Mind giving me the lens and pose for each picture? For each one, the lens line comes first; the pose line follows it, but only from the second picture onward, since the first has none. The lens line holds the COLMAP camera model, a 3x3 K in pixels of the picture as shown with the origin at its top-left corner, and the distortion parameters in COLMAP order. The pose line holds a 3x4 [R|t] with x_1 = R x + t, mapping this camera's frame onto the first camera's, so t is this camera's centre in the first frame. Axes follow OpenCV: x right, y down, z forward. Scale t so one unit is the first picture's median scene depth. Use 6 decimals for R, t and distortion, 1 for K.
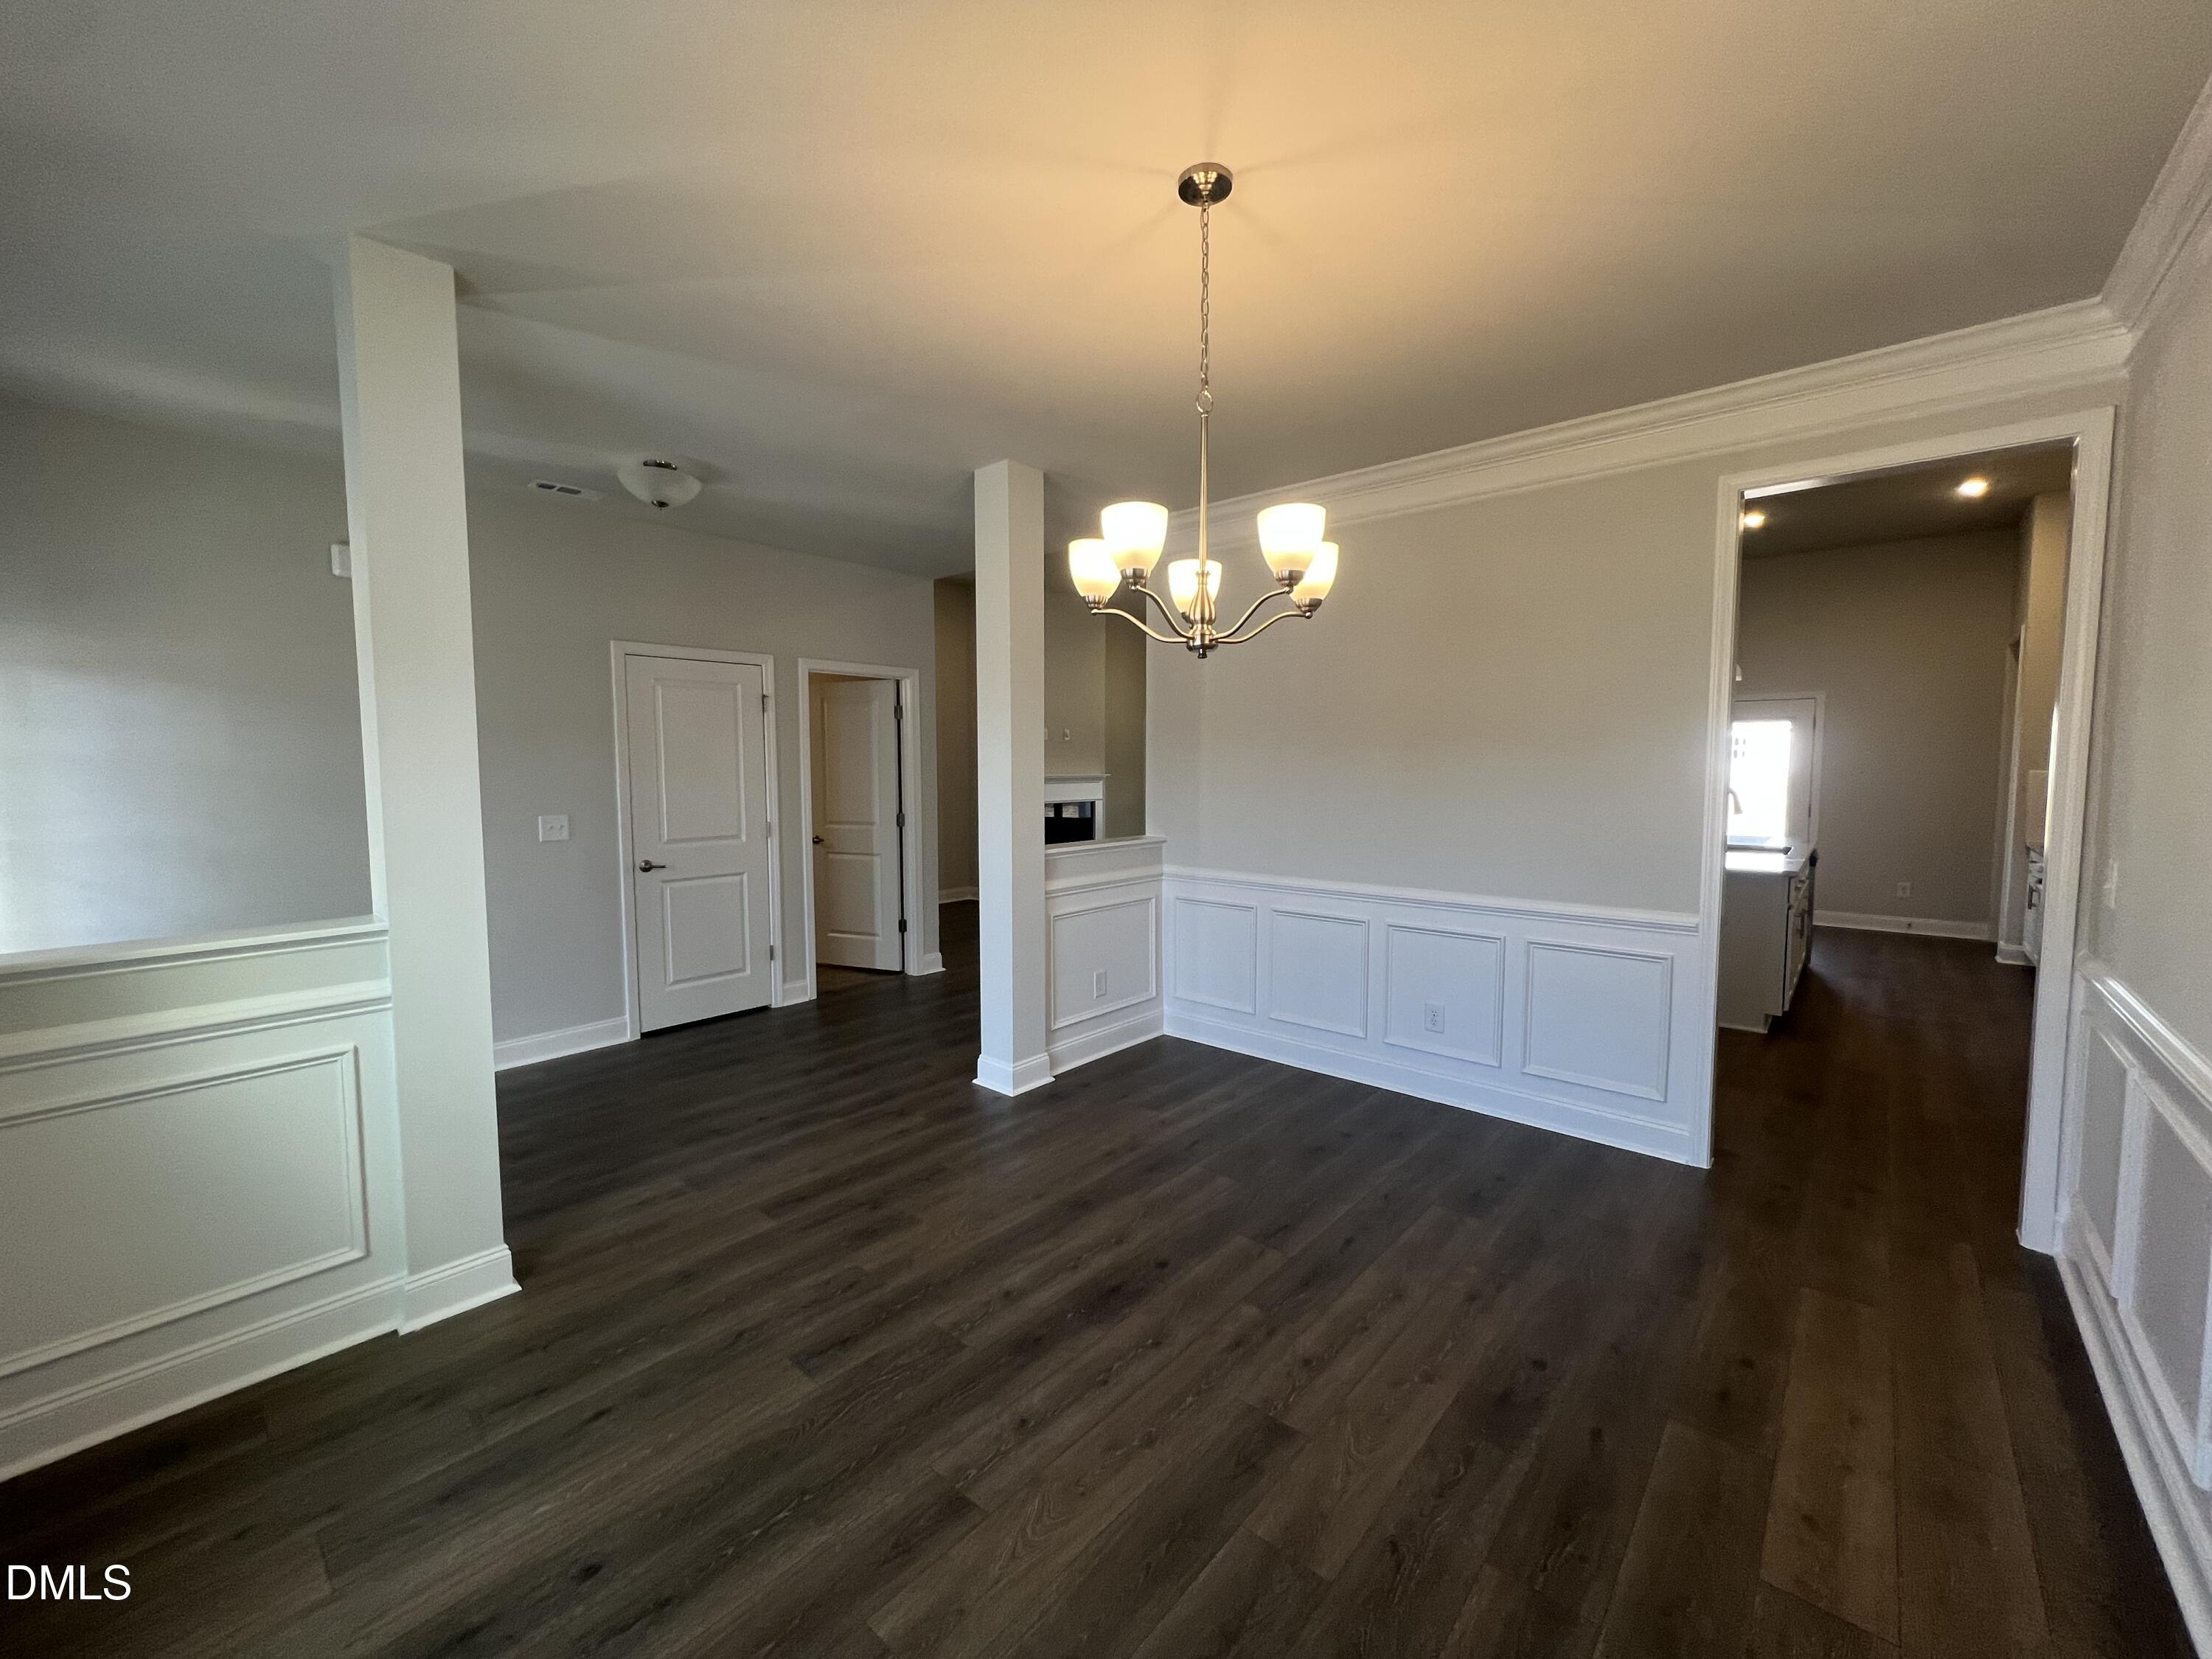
lens RADIAL K [[886.6, 0, 1097.6], [0, 886.6, 823.7], [0, 0, 1]] dist [-0.001177, 0.000369]
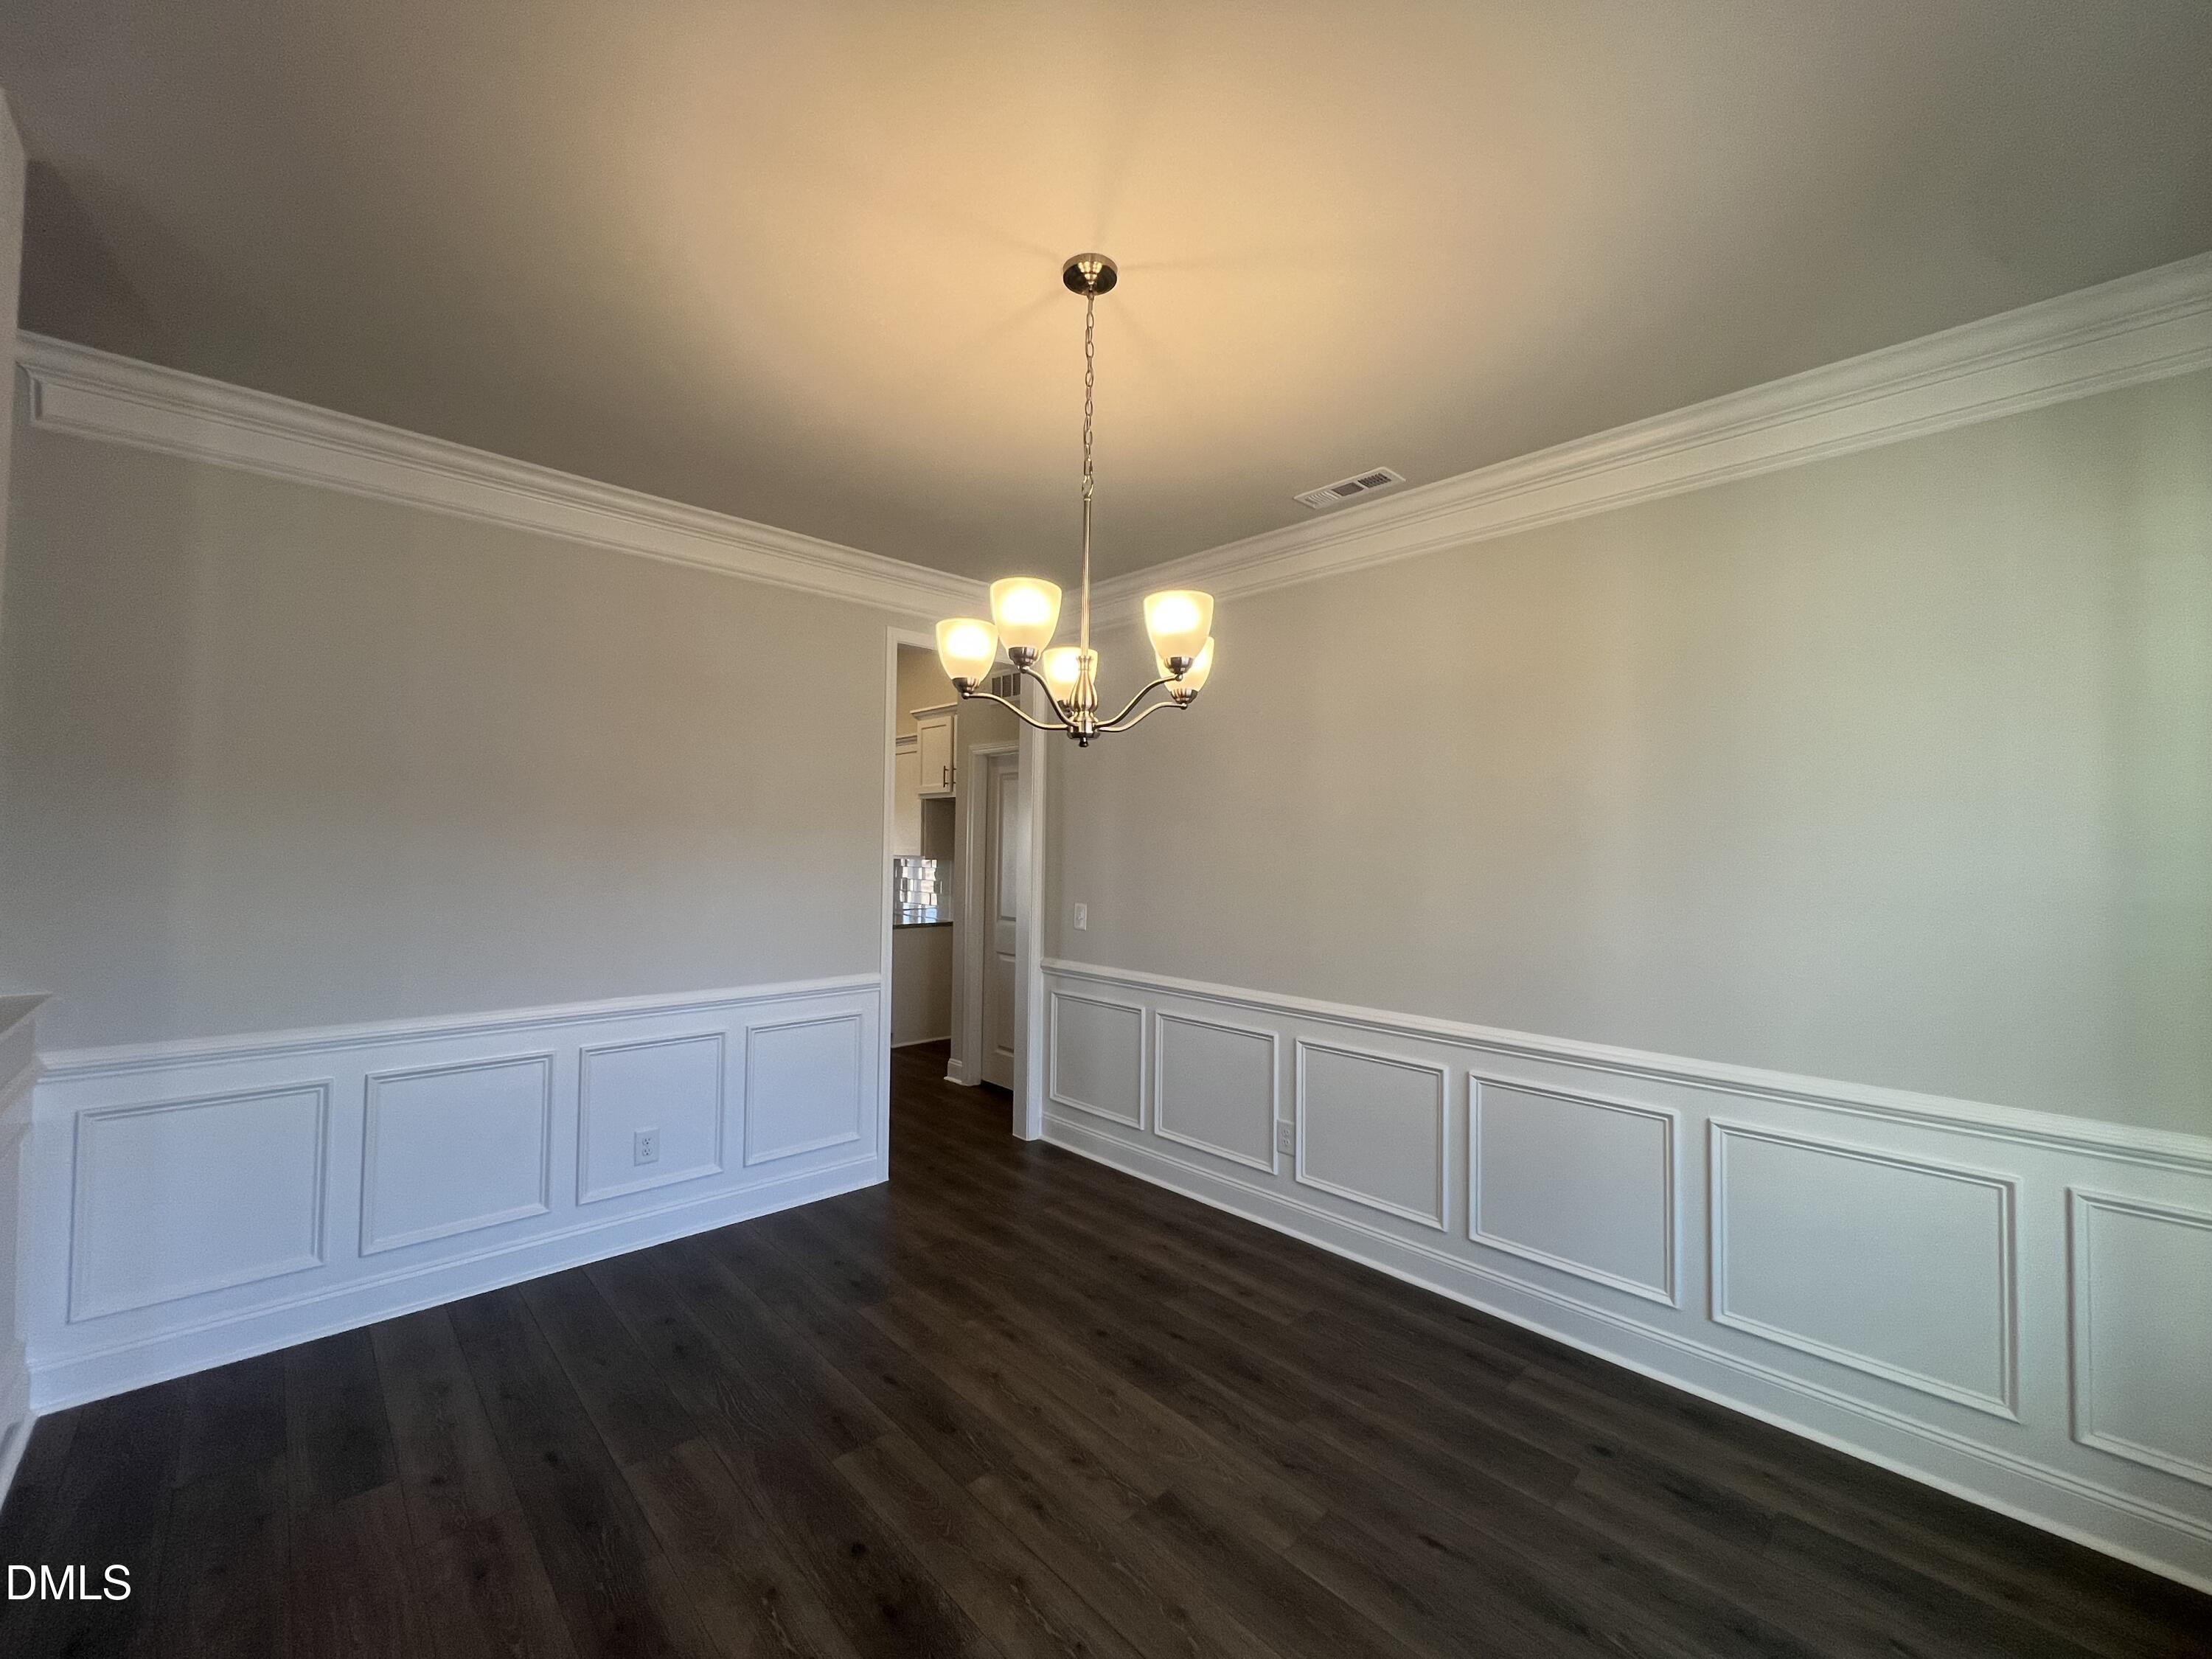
lens RADIAL K [[886.6, 0, 1097.6], [0, 886.6, 823.7], [0, 0, 1]] dist [-0.001177, 0.000369]
pose [[0.096887, 0.030978, 0.994813, -0.813508], [0.052186, 0.997983, -0.036159, -0.068201], [-0.993926, 0.055418, 0.095075, 0.893529]]
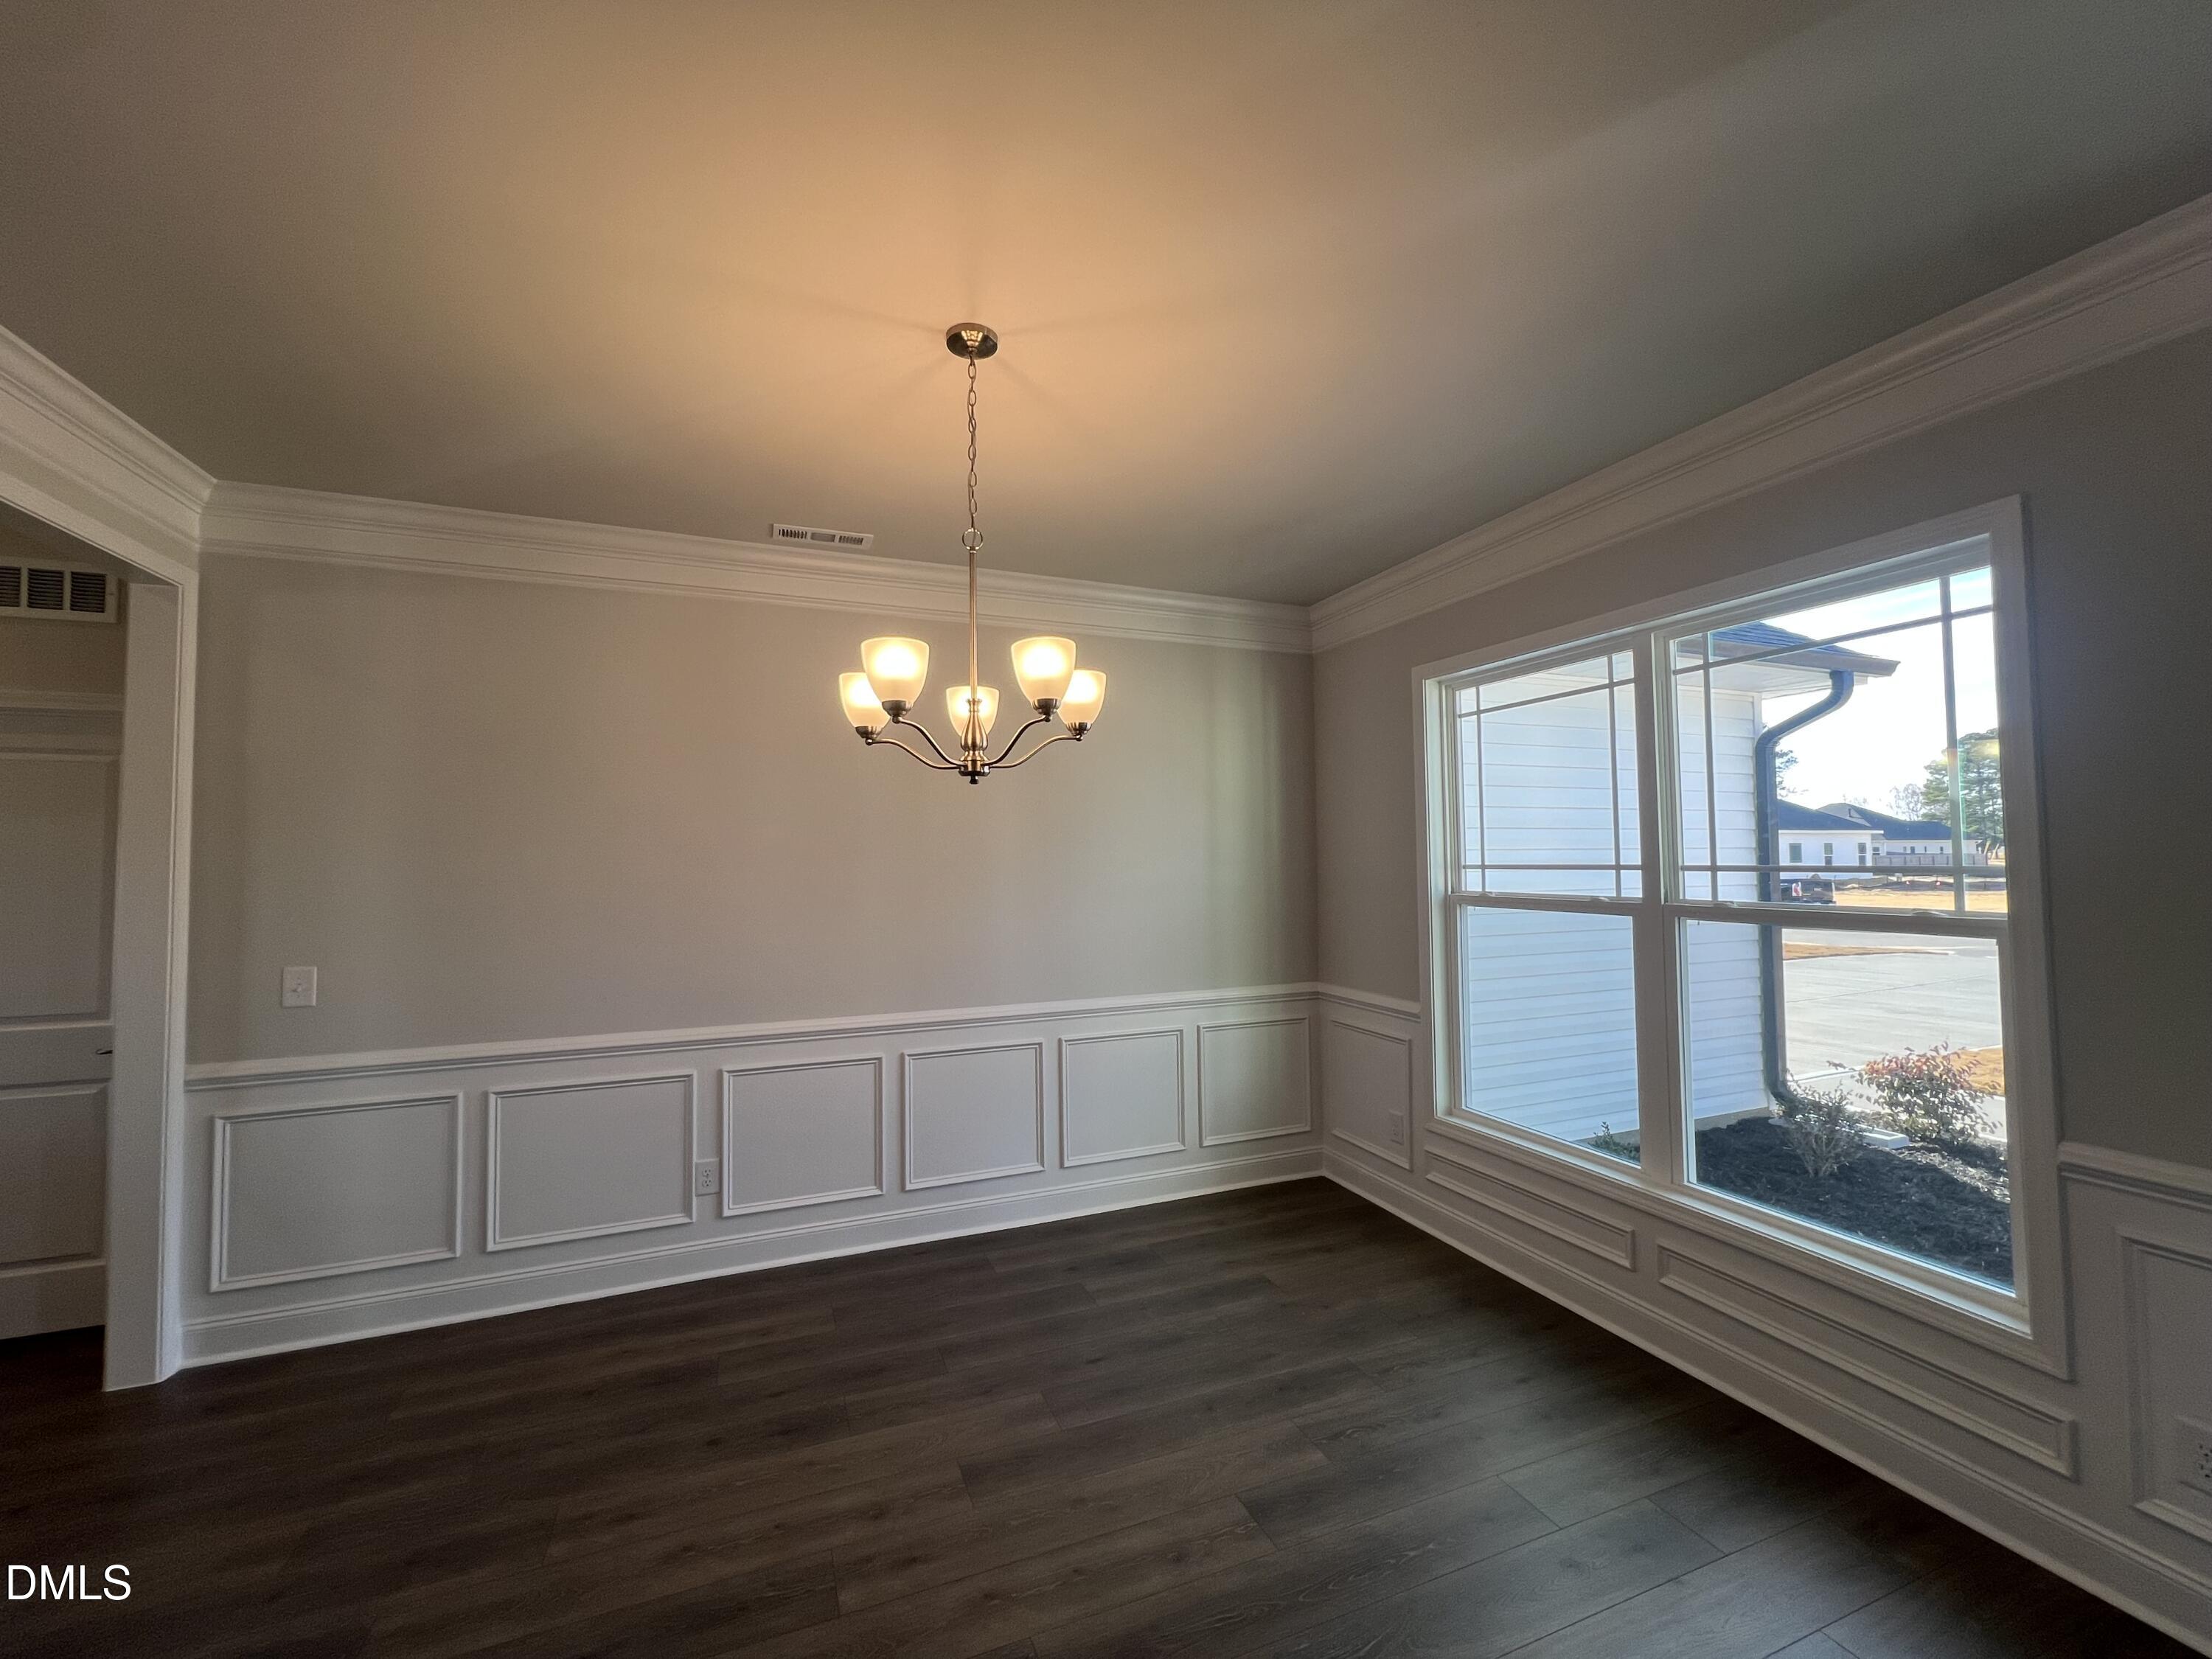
lens RADIAL K [[886.6, 0, 1097.6], [0, 886.6, 823.7], [0, 0, 1]] dist [-0.001177, 0.000369]
pose [[-0.890755, 0.029483, 0.453527, -0.456328], [0.042536, 0.998922, 0.018605, -0.152988], [-0.452490, 0.035863, -0.891048, 1.819133]]
